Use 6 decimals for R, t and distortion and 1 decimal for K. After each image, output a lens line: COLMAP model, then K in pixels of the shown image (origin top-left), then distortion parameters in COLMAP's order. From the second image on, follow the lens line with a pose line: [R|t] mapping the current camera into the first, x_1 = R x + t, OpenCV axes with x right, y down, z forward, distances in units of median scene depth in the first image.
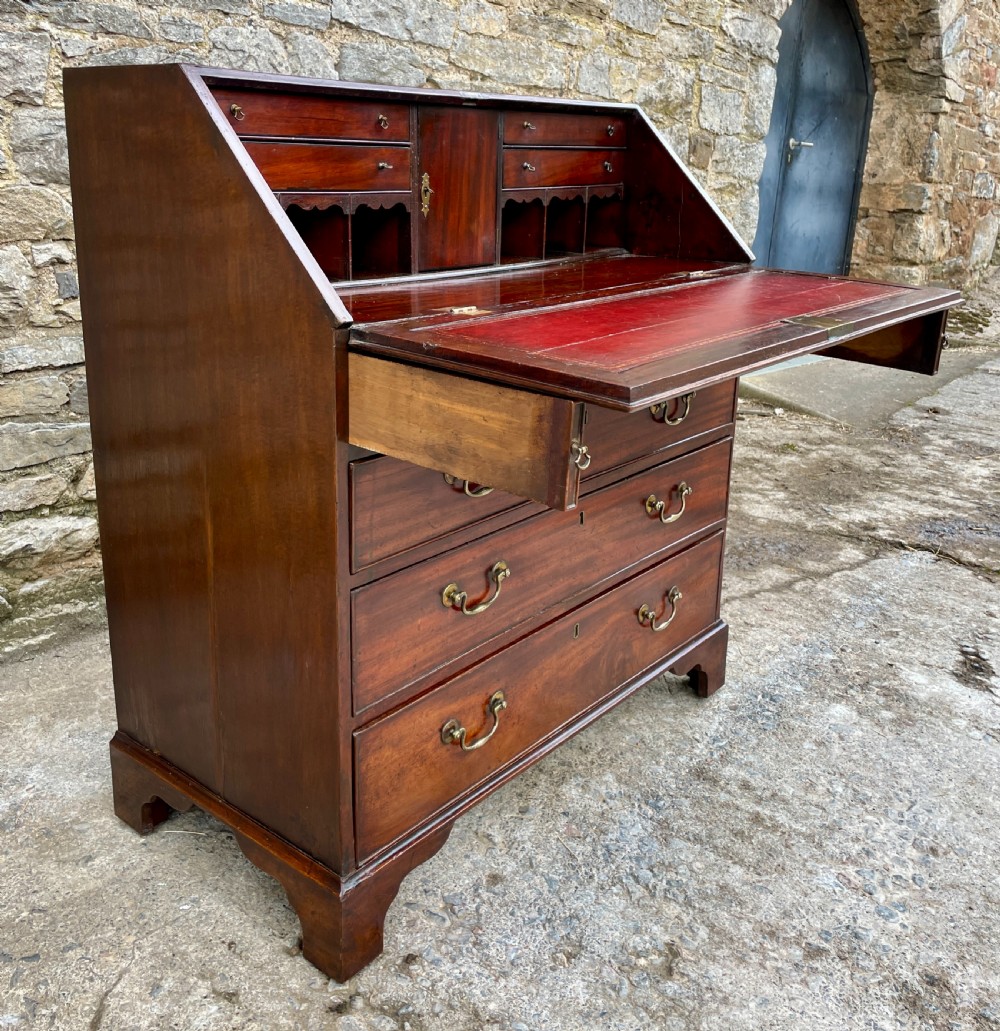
lens RADIAL K [[1040.0, 0, 479.6], [0, 1040.0, 432.5], [0, 0, 1]] dist [0.028555, 0.000000]
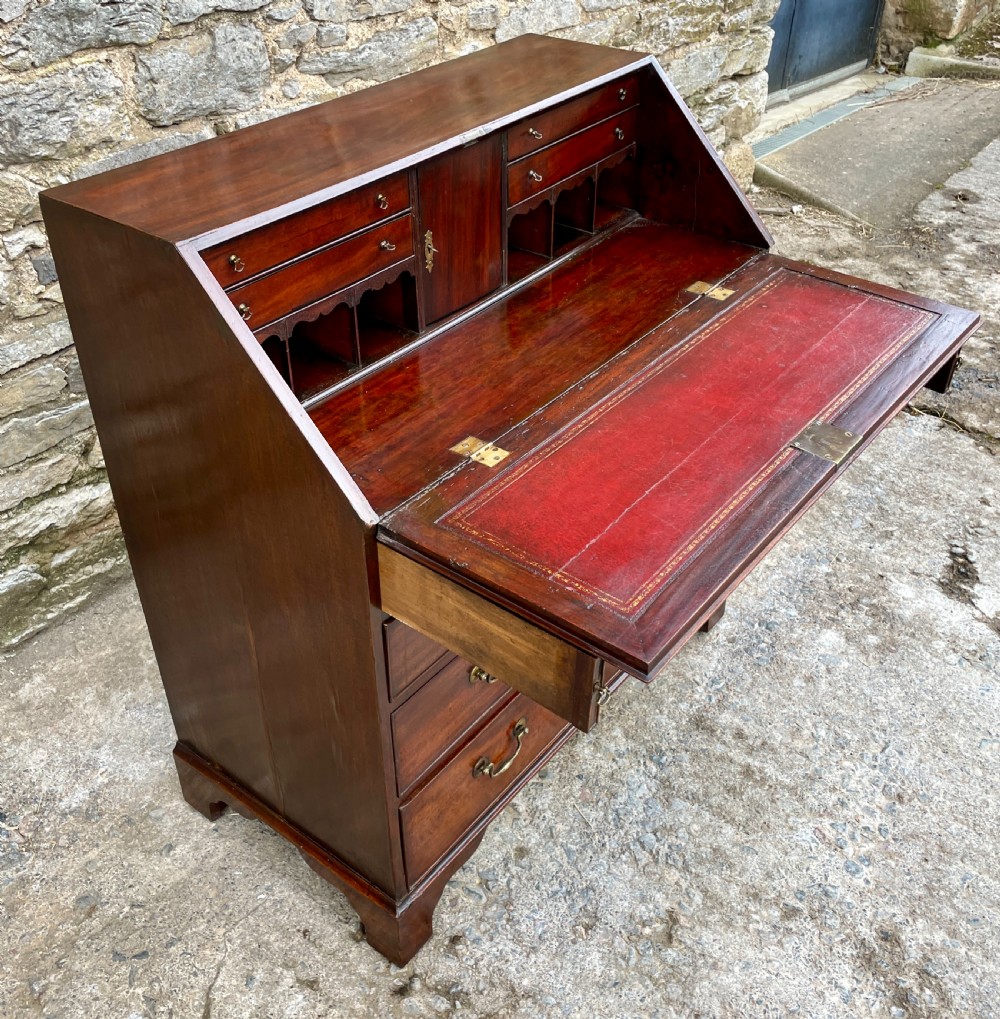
lens RADIAL K [[1097.1, 0, 484.4], [0, 1097.1, 487.9], [0, 0, 1]] dist [0.044634, 0.000000]
pose [[0.999153, -0.040851, 0.004952, -0.015368], [0.036702, 0.939098, 0.341683, -0.360351], [-0.018608, -0.341212, 0.939802, -0.017520]]
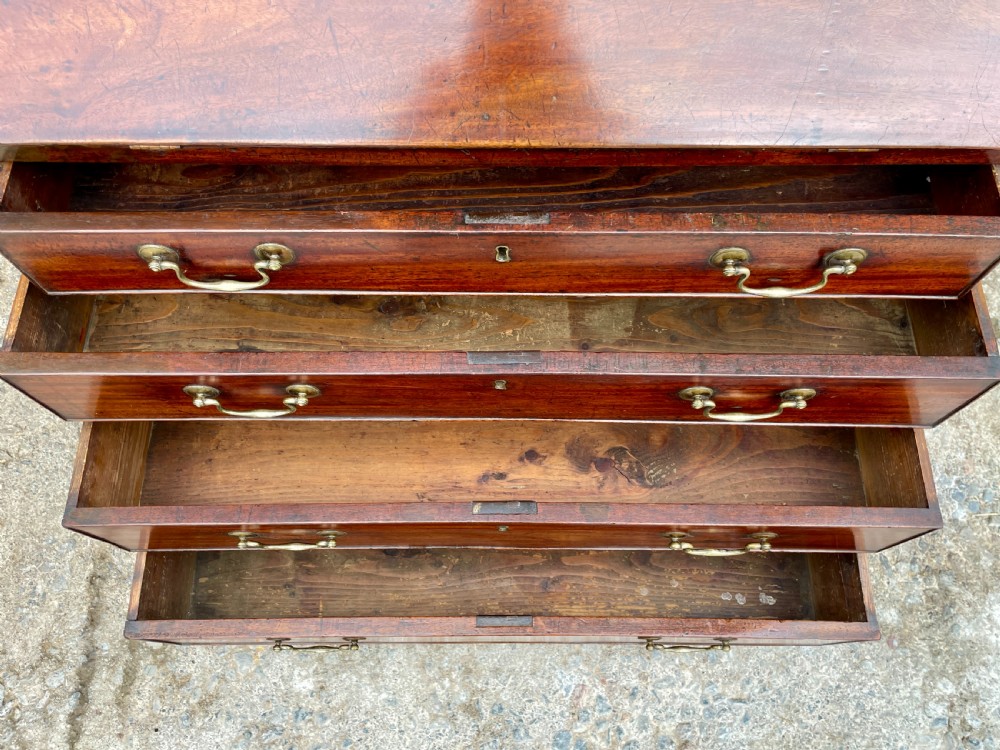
lens RADIAL K [[781.1, 0, 506.7], [0, 781.1, 381.1], [0, 0, 1]] dist [0.073124, -0.099575]
pose [[0.642401, 0.701754, -0.307998, 0.316276], [-0.196427, 0.539237, 0.818926, -0.402069], [0.740769, -0.465580, 0.484249, 0.677114]]
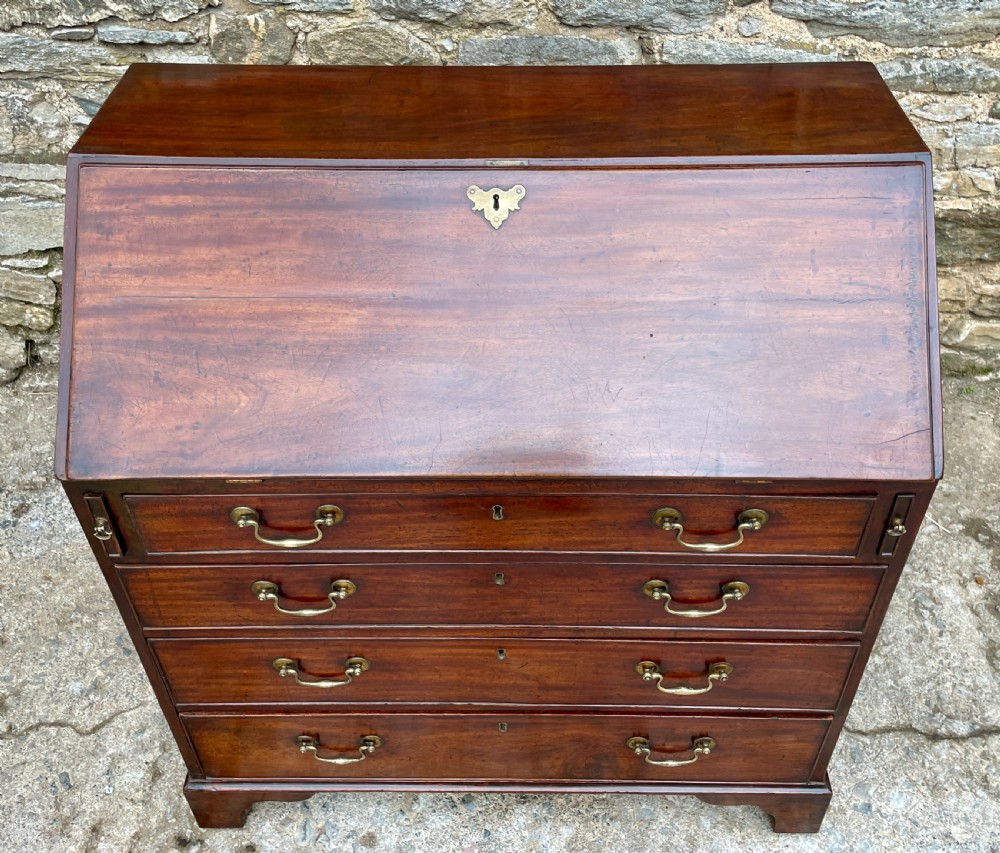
lens RADIAL K [[989.6, 0, 519.1], [0, 989.6, 370.1], [0, 0, 1]] dist [0.030577, 0.000000]
pose [[0.635266, 0.484979, -0.601026, 0.500624], [-0.187369, 0.851770, 0.489266, -0.547370], [0.749220, -0.198200, 0.631970, 0.511491]]
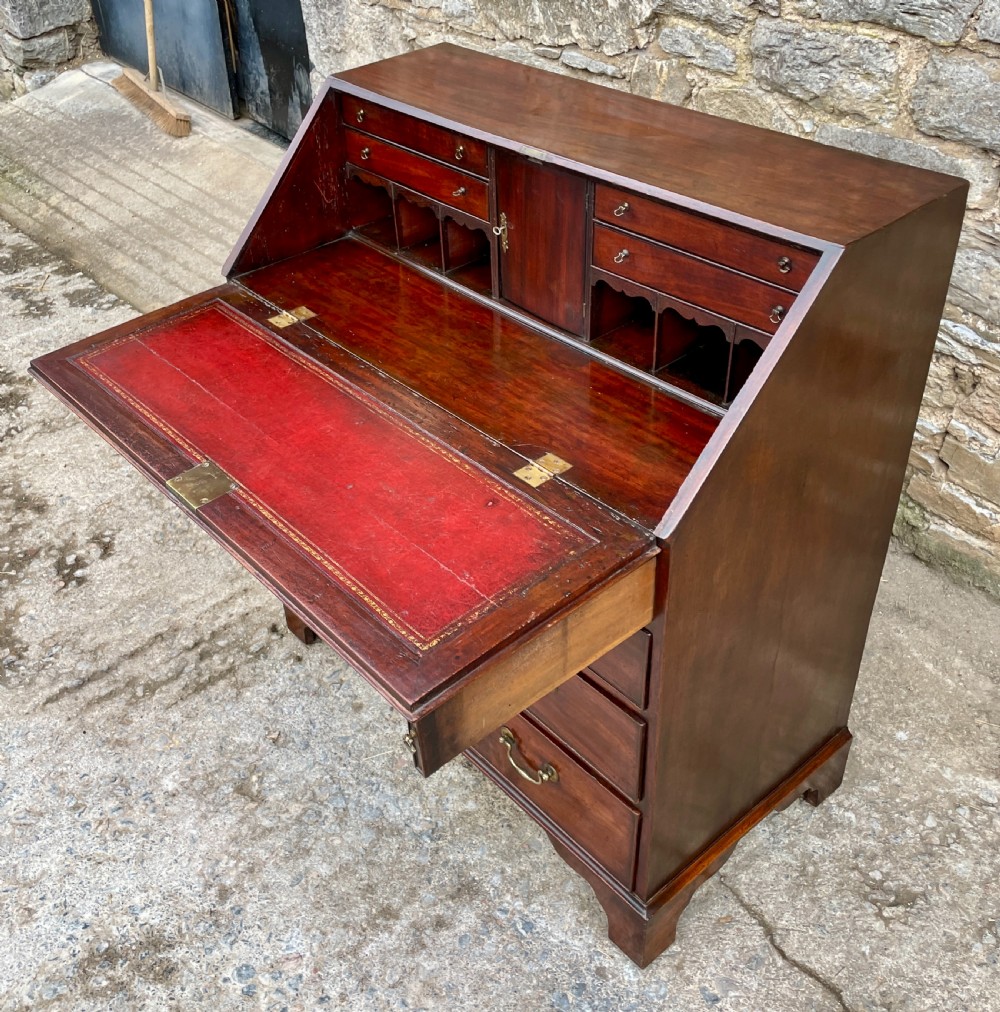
lens RADIAL K [[1089.5, 0, 465.8], [0, 1089.5, 481.5], [0, 0, 1]] dist [0.044634, 0.000000]
pose [[-0.174471, 0.570557, -0.802512, 0.923509], [-0.212492, 0.773991, 0.596477, -0.652951], [0.961461, 0.274595, -0.013800, 1.025293]]
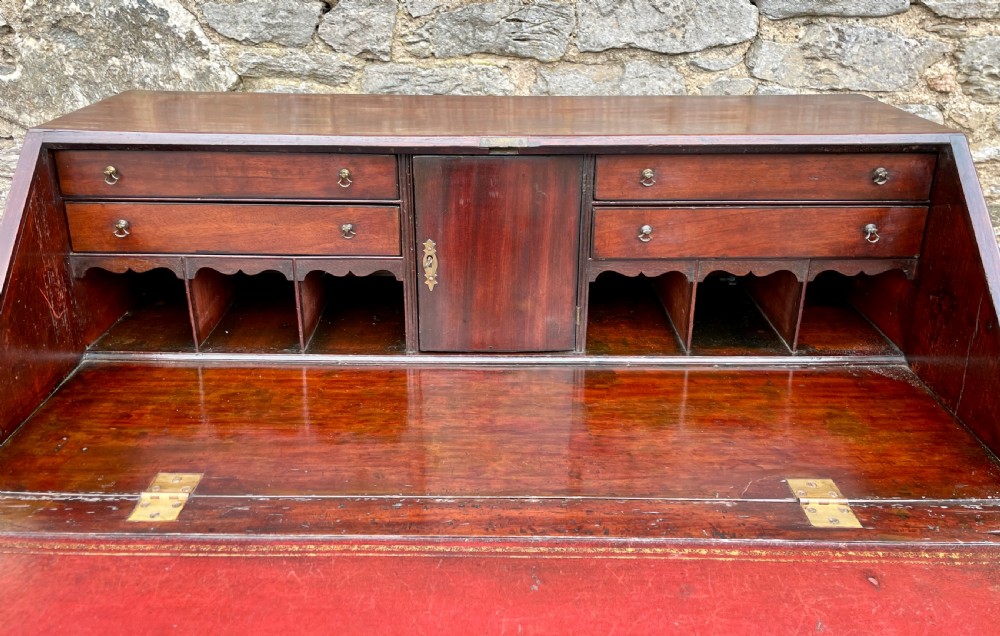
lens RADIAL K [[795.3, 0, 488.8], [0, 795.3, 251.5], [0, 0, 1]] dist [0.068985, -0.082923]
pose [[0.635524, 0.251206, -0.730072, 0.394750], [-0.193522, 0.967232, 0.164349, -0.334761], [0.747435, 0.036837, 0.663313, 0.629725]]
